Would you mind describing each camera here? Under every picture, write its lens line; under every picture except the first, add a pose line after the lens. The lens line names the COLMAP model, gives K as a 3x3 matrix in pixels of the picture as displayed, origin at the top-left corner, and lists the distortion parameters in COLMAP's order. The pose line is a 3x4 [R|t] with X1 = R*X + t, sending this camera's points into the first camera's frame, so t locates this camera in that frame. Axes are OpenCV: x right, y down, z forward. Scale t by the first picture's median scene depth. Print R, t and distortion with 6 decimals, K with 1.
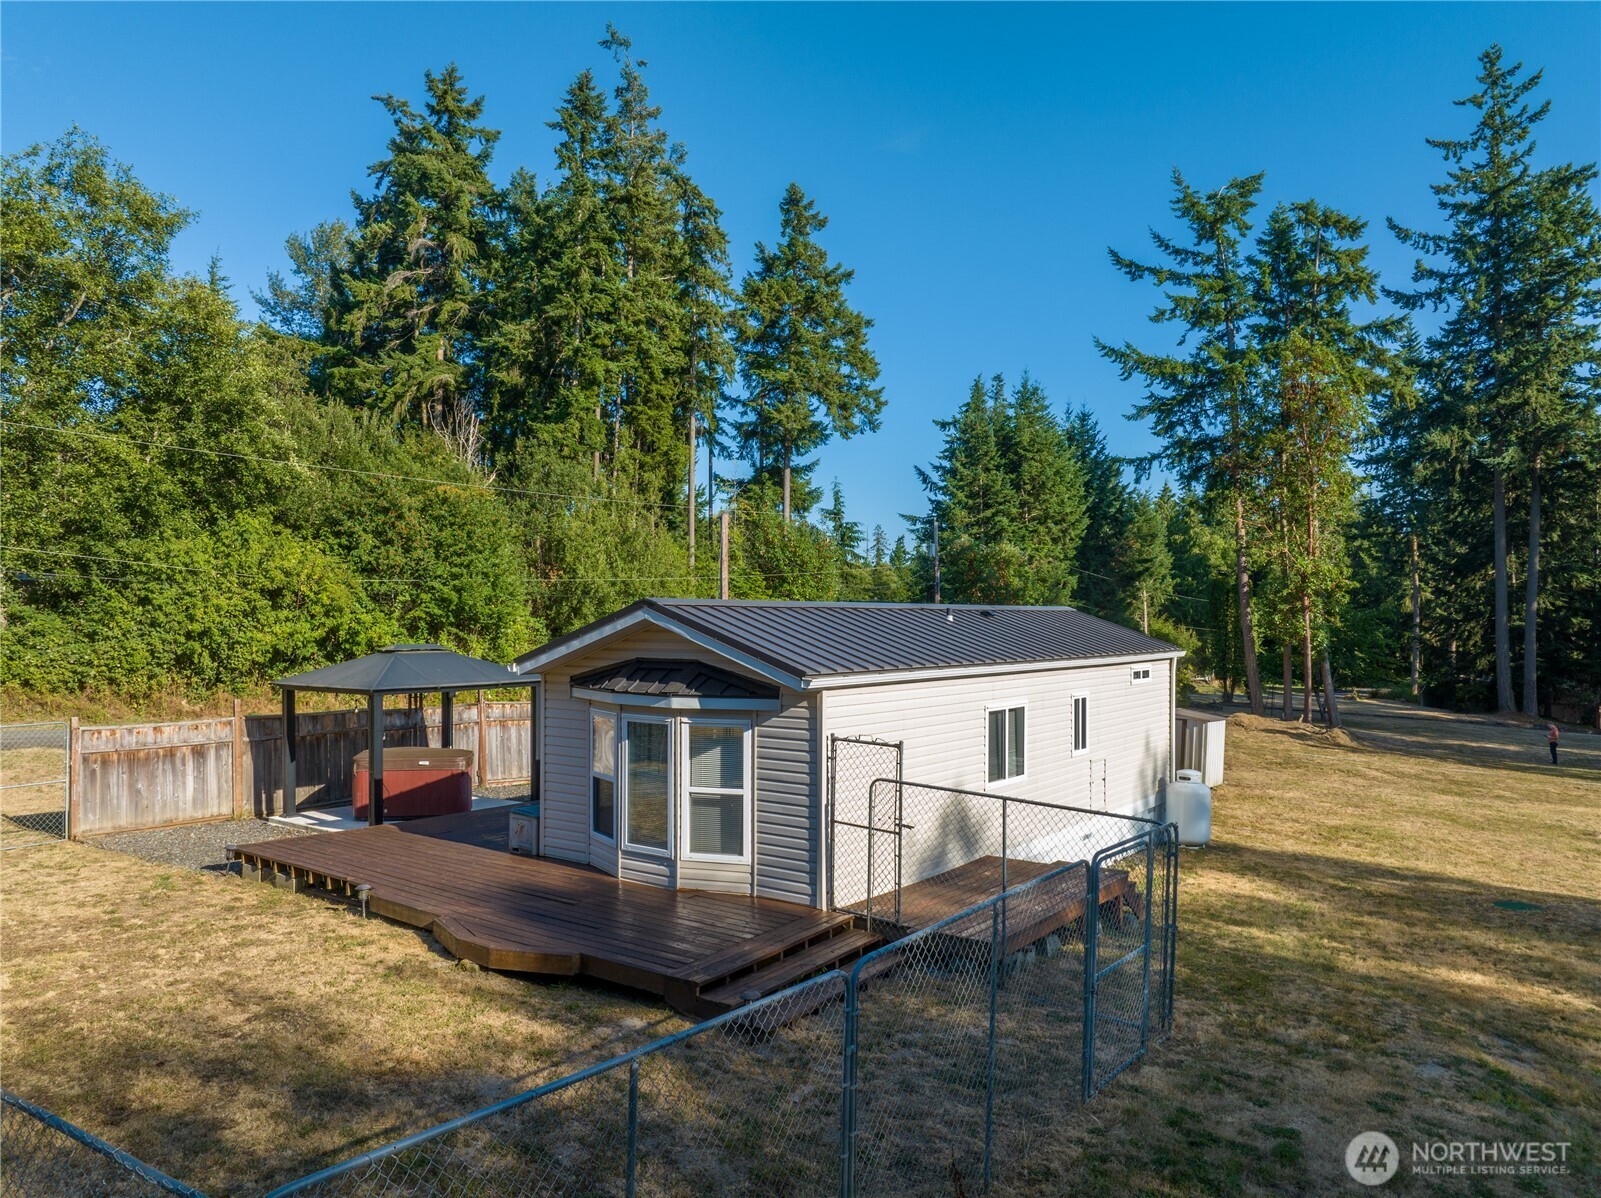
lens RADIAL K [[1121.1, 0, 798.6], [0, 1121.1, 595.0], [0, 0, 1]] dist [-0.049412, 0.022351]
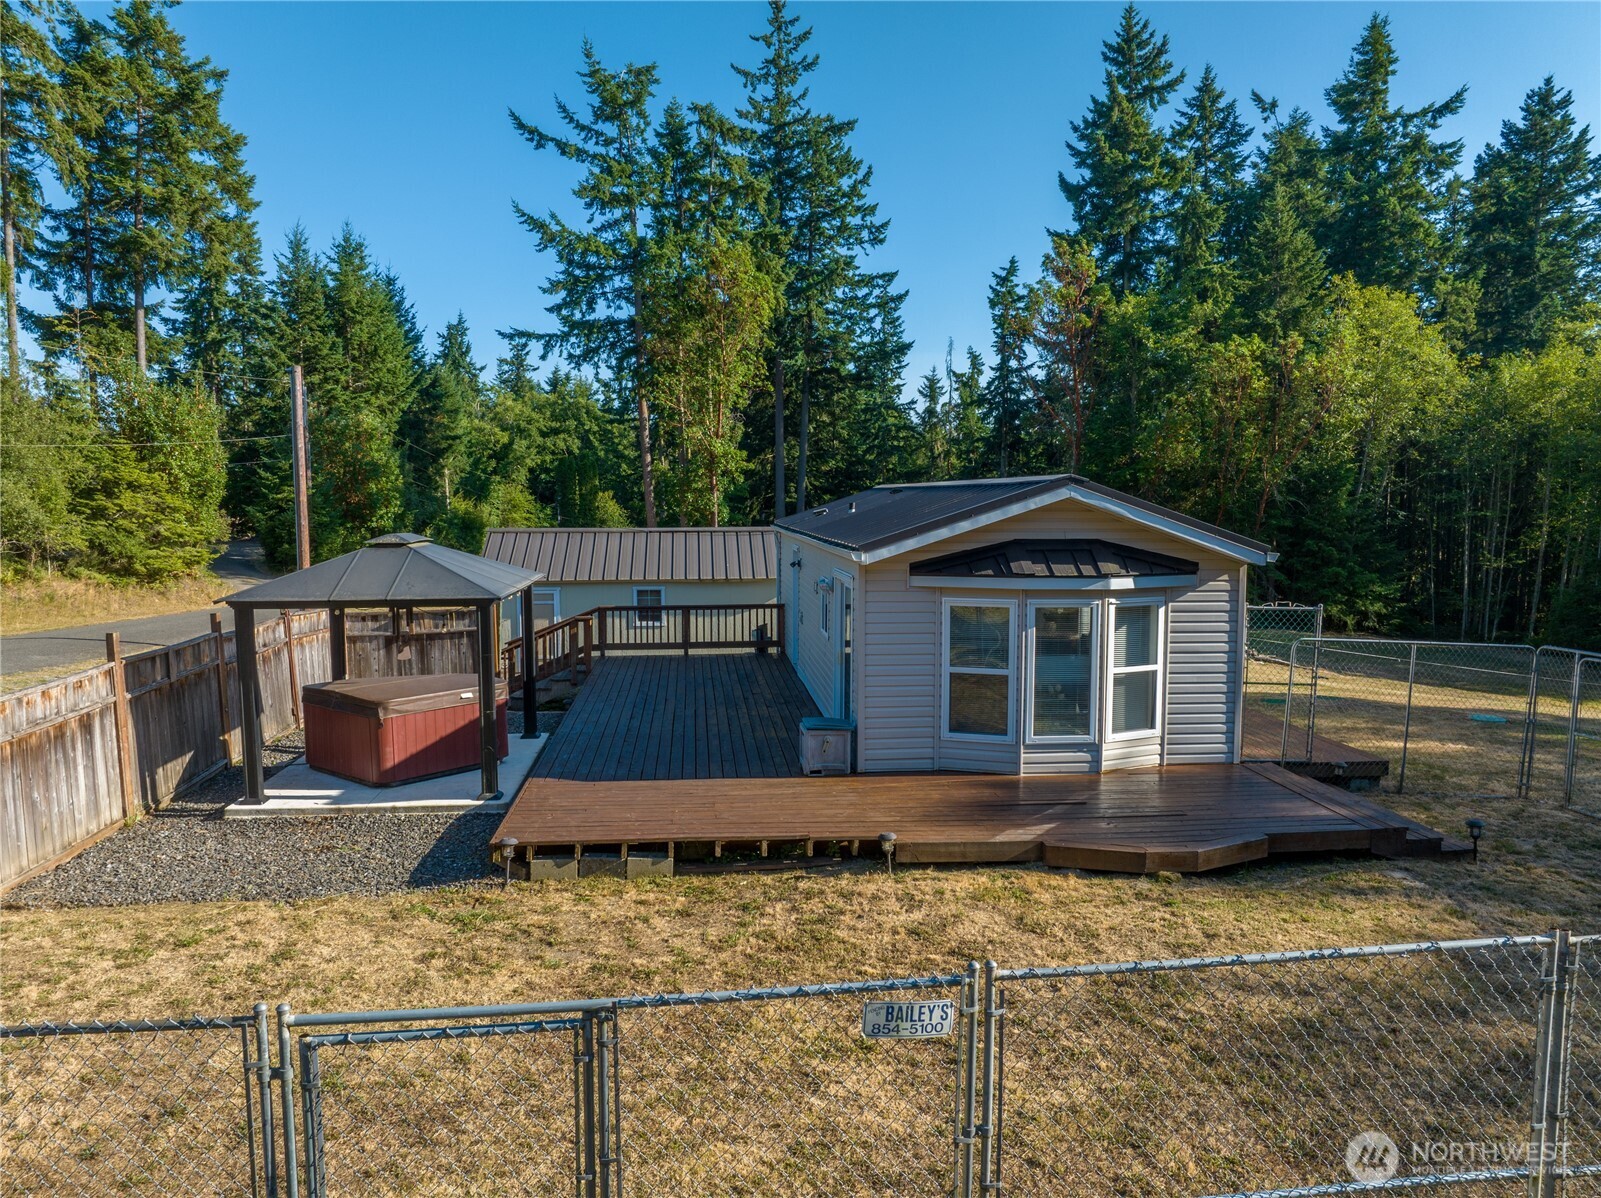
lens RADIAL K [[1121.1, 0, 798.6], [0, 1121.1, 595.0], [0, 0, 1]] dist [-0.049412, 0.022351]
pose [[0.750564, -0.060139, 0.658056, -0.194088], [-0.012036, 0.994441, 0.104608, 0.001603], [-0.660688, -0.086435, 0.745668, 0.093140]]
